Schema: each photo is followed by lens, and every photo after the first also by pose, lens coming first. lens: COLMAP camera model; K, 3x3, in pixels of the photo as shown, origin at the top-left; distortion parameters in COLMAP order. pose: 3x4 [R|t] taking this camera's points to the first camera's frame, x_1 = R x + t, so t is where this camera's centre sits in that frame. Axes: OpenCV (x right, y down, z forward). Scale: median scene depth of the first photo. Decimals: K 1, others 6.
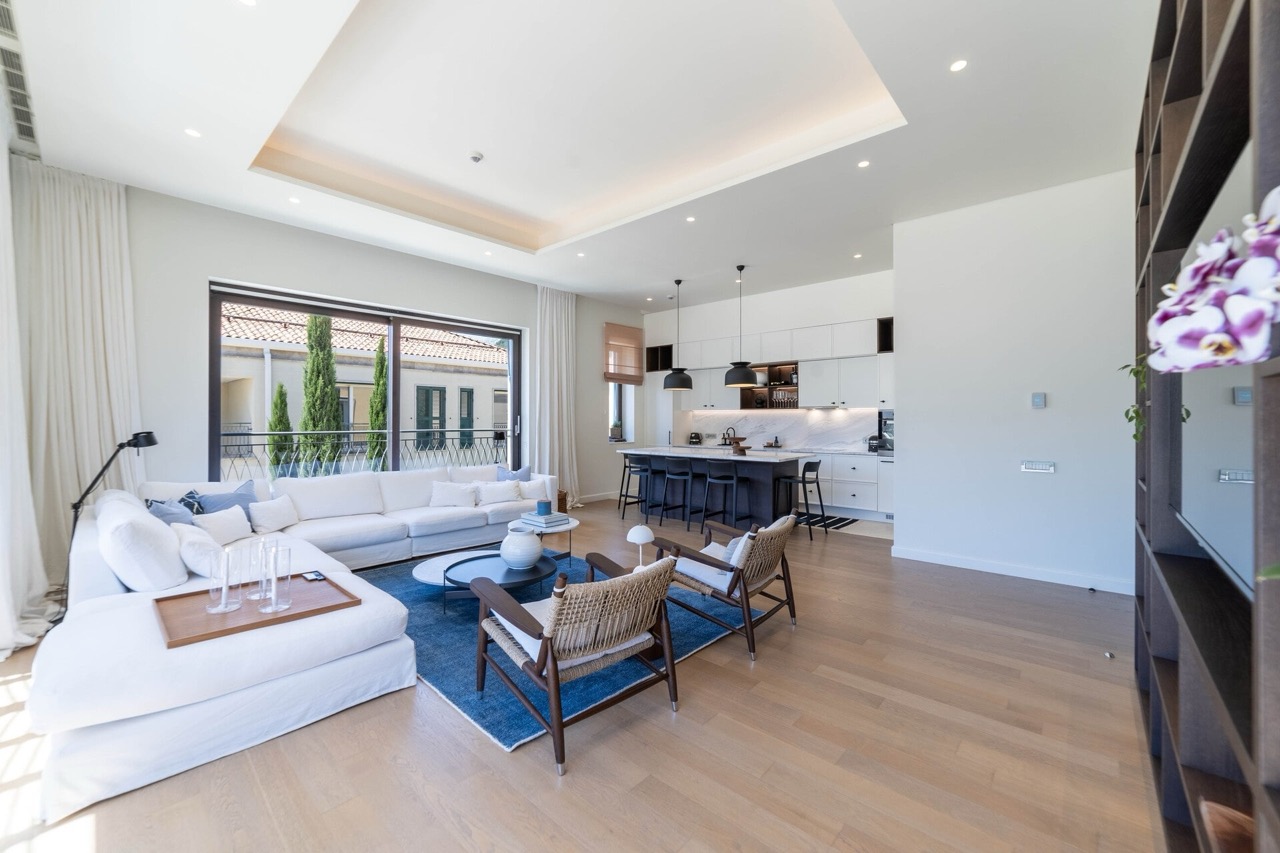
lens RADIAL K [[509.3, 0, 642.0], [0, 509.3, 427.1], [0, 0, 1]] dist [-0.006854, 0.001416]
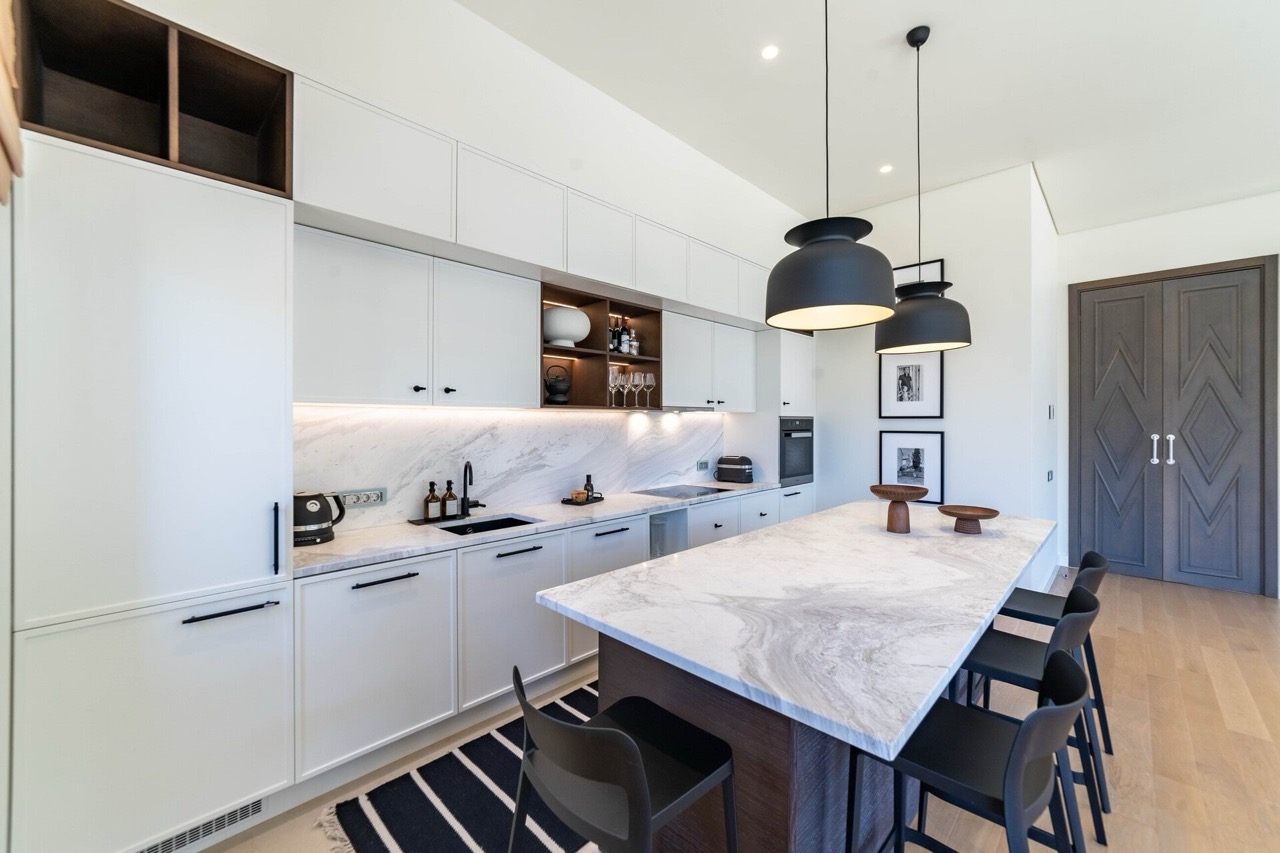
lens RADIAL K [[509.3, 0, 642.3], [0, 509.3, 421.3], [0, 0, 1]] dist [-0.006854, 0.001416]
pose [[0.037911, 0.000672, 0.999281, -0.150804], [0.015880, 0.999873, -0.001275, -0.024237], [-0.999155, 0.015917, 0.037896, 0.958116]]
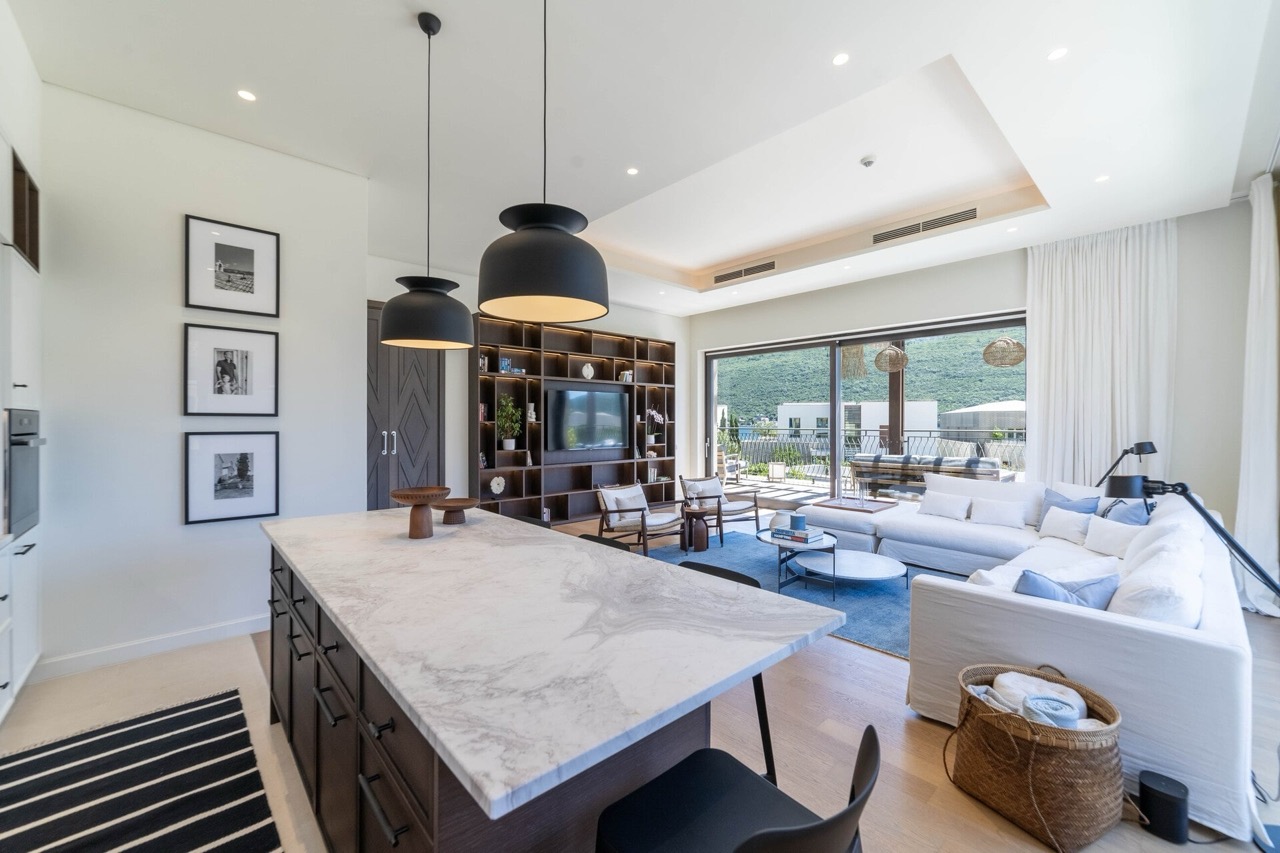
lens RADIAL K [[509.3, 0, 644.1], [0, 509.3, 424.0], [0, 0, 1]] dist [-0.006854, 0.001416]
pose [[-0.995695, -0.001803, 0.092673, 0.004638], [-0.000002, 0.999811, 0.019427, -0.025040], [-0.092691, 0.019343, -0.995507, 1.086468]]
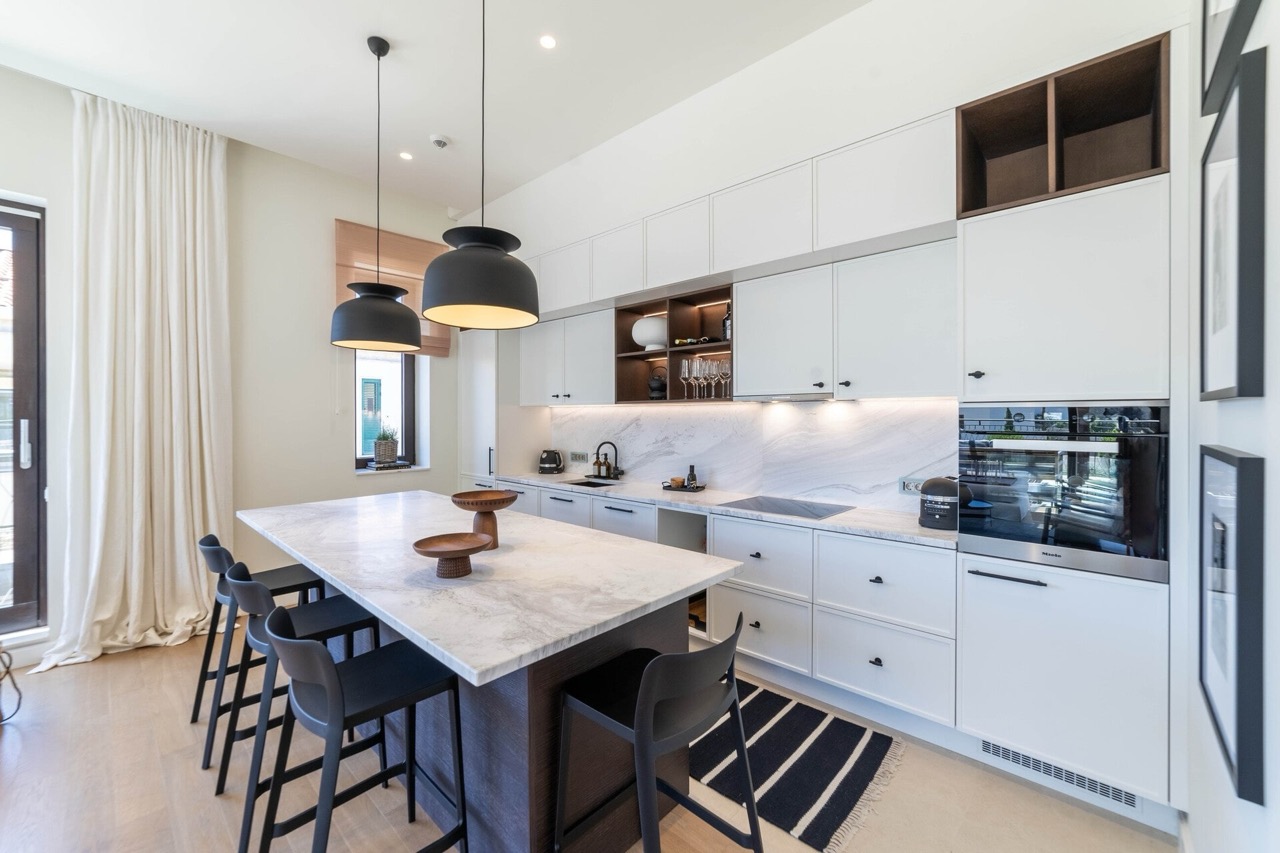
lens RADIAL K [[509.3, 0, 644.9], [0, 509.3, 413.4], [0, 0, 1]] dist [-0.006854, 0.001416]
pose [[0.999977, -0.001441, -0.006561, 0.231270], [0.001313, 0.999809, -0.019484, -0.017554], [0.006588, 0.019474, 0.999789, 0.576724]]
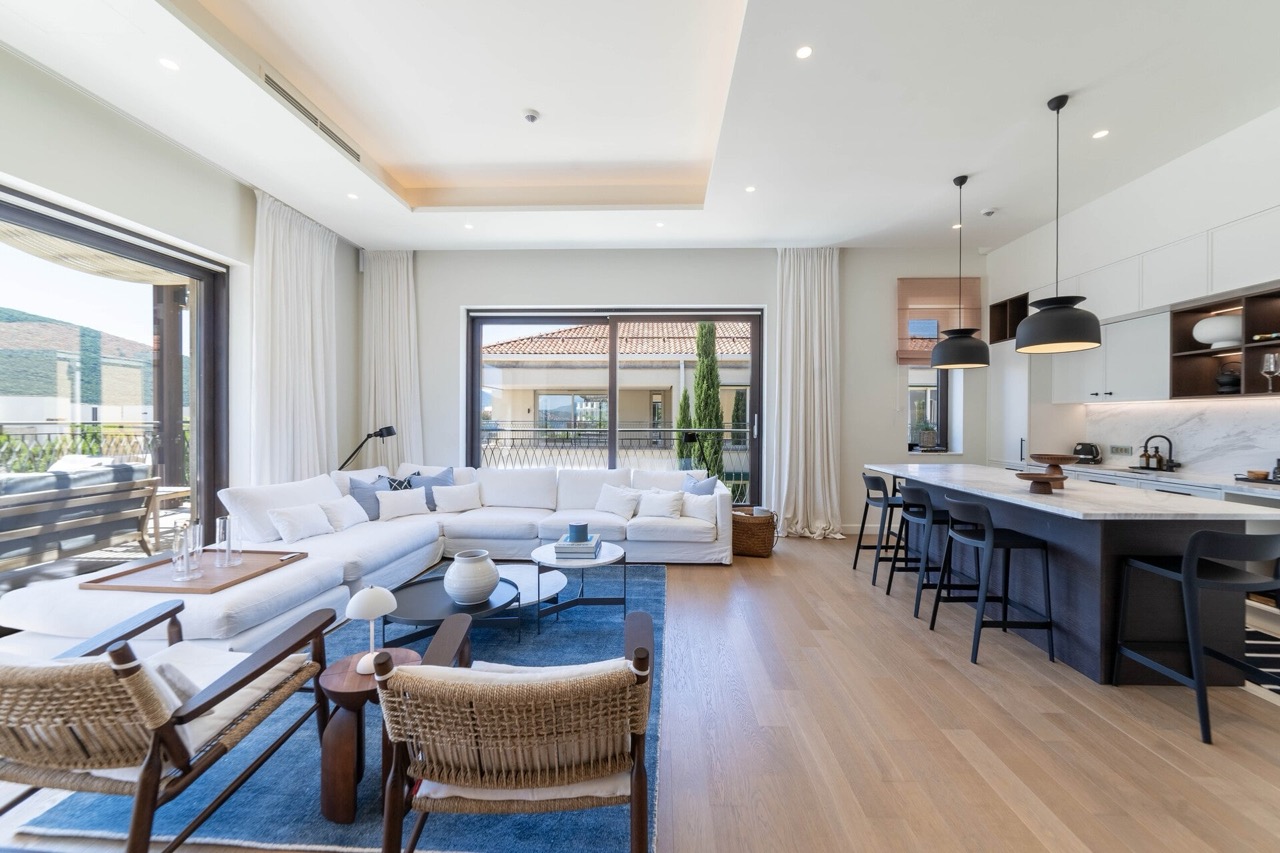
lens RADIAL K [[509.3, 0, 638.5], [0, 509.3, 422.5], [0, 0, 1]] dist [-0.006854, 0.001416]
pose [[0.641072, 0.006164, -0.767456, 0.248980], [-0.014084, 0.999894, -0.003734, -0.002985], [0.767352, 0.013203, 0.641090, 0.313651]]
